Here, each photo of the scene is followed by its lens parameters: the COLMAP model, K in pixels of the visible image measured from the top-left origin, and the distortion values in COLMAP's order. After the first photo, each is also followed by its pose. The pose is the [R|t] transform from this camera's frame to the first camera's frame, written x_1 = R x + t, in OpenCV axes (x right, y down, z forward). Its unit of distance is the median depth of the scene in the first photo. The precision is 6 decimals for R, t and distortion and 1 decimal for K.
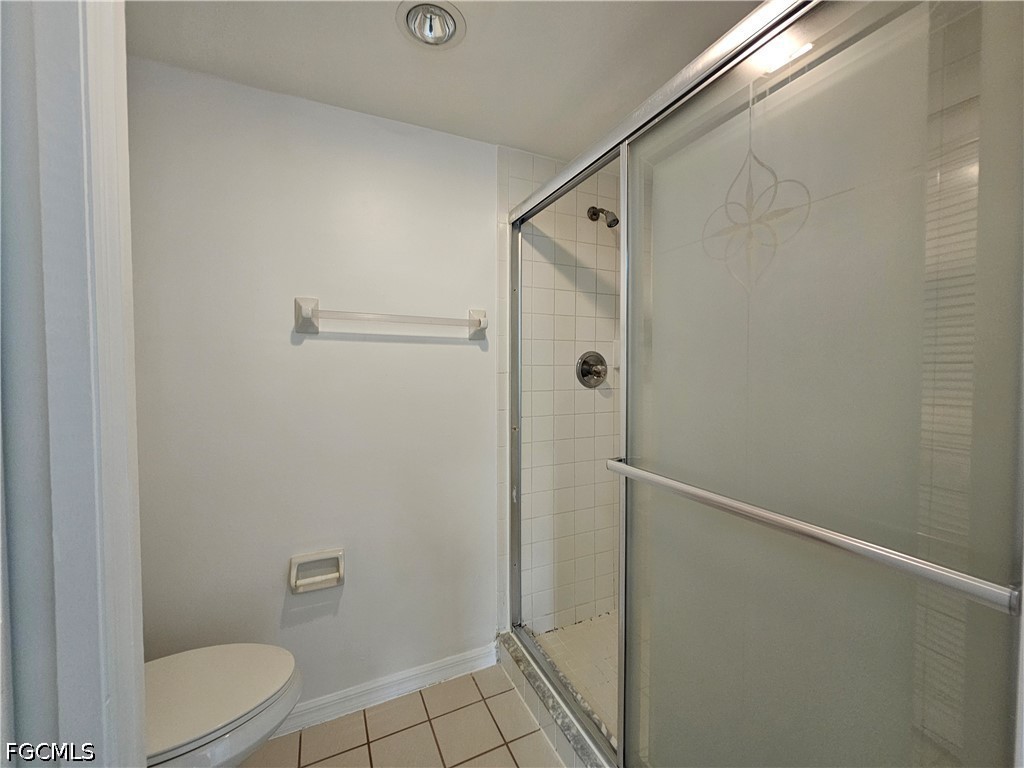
lens RADIAL K [[418.9, 0, 513.6], [0, 418.9, 383.0], [0, 0, 1]] dist [0.002789, -0.000376]
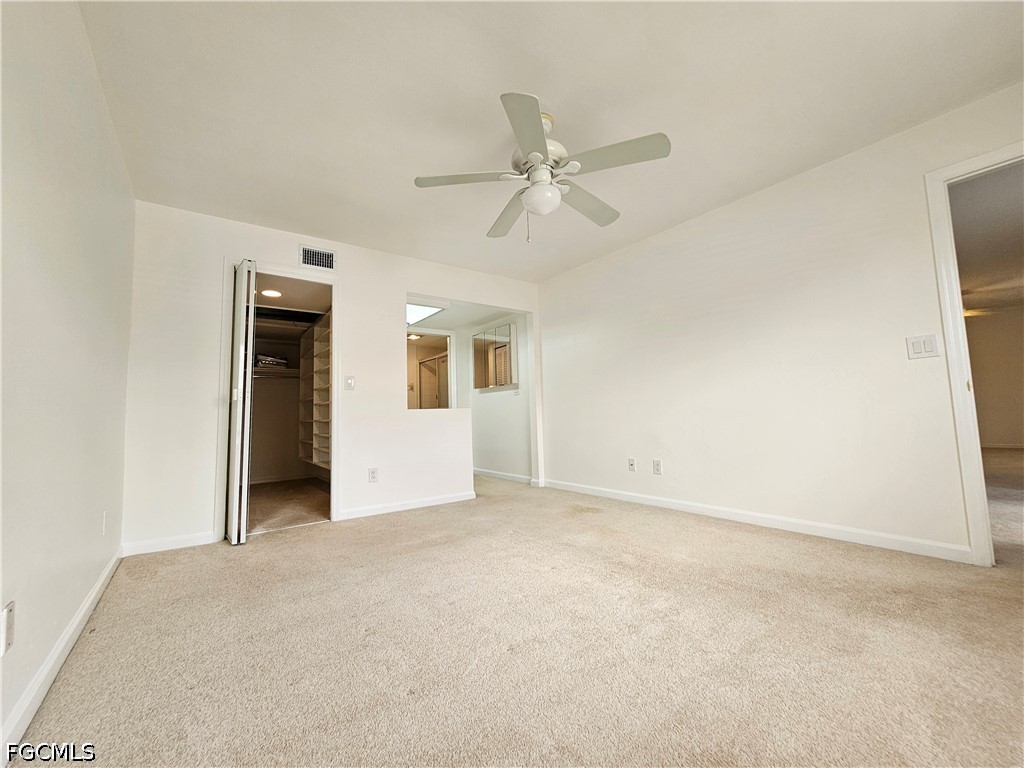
lens RADIAL K [[418.9, 0, 510.7], [0, 418.9, 382.1], [0, 0, 1]] dist [0.002789, -0.000376]
pose [[0.980532, -0.017379, 0.195590, 0.074618], [0.041300, 0.992047, -0.118898, 0.372754], [-0.191968, 0.124661, 0.973451, -3.381922]]
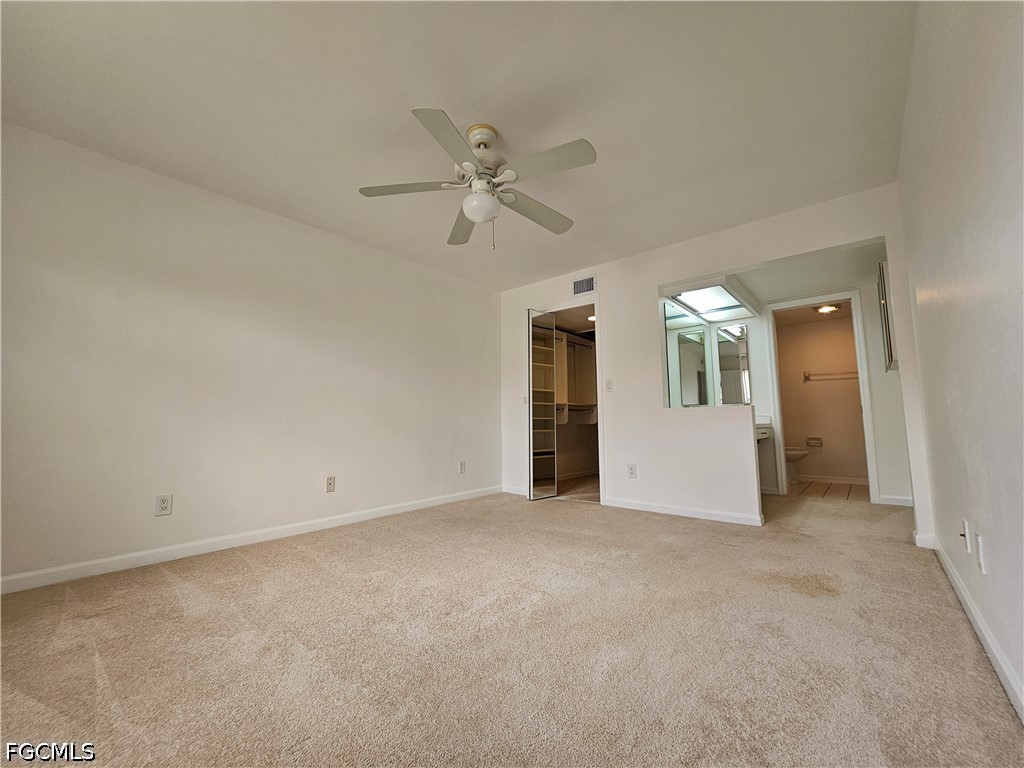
lens RADIAL K [[418.9, 0, 515.7], [0, 418.9, 379.6], [0, 0, 1]] dist [0.002789, -0.000376]
pose [[0.422237, -0.098909, -0.901073, 1.605805], [-0.026778, 0.992235, -0.121463, 0.362841], [0.906090, 0.075416, 0.416310, -2.645157]]
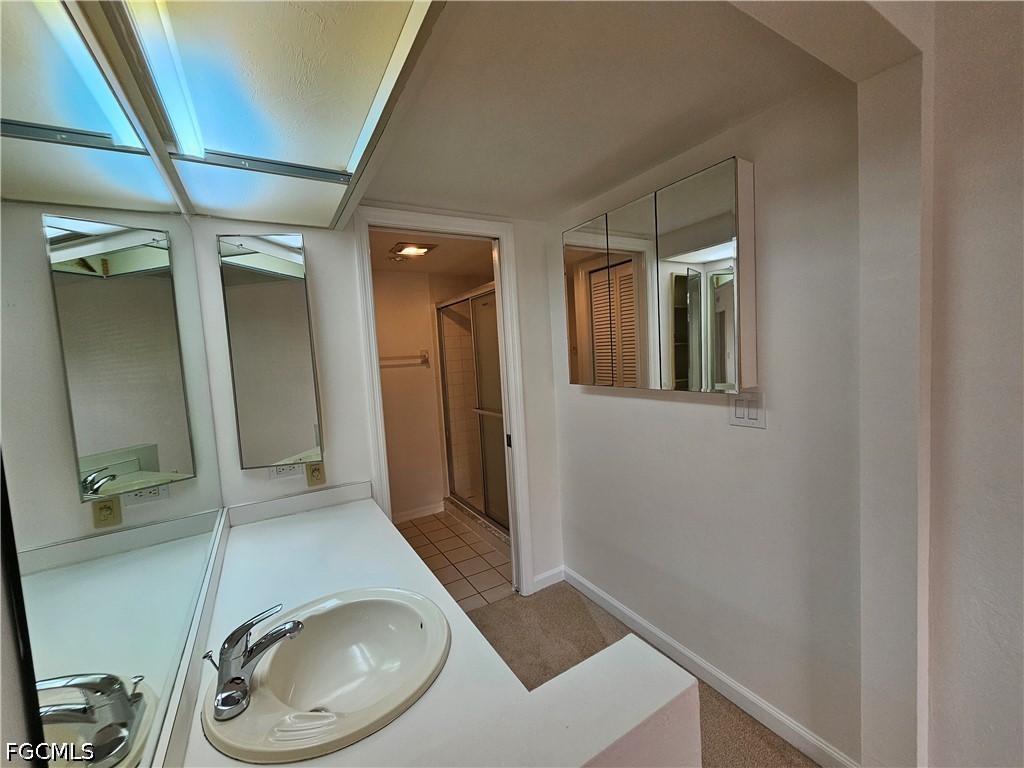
lens RADIAL K [[418.9, 0, 513.5], [0, 418.9, 382.5], [0, 0, 1]] dist [0.002789, -0.000376]
pose [[0.993186, -0.067215, 0.095204, 0.156533], [0.064123, 0.997322, 0.035174, -0.050149], [-0.097314, -0.028830, 0.994836, -1.204976]]
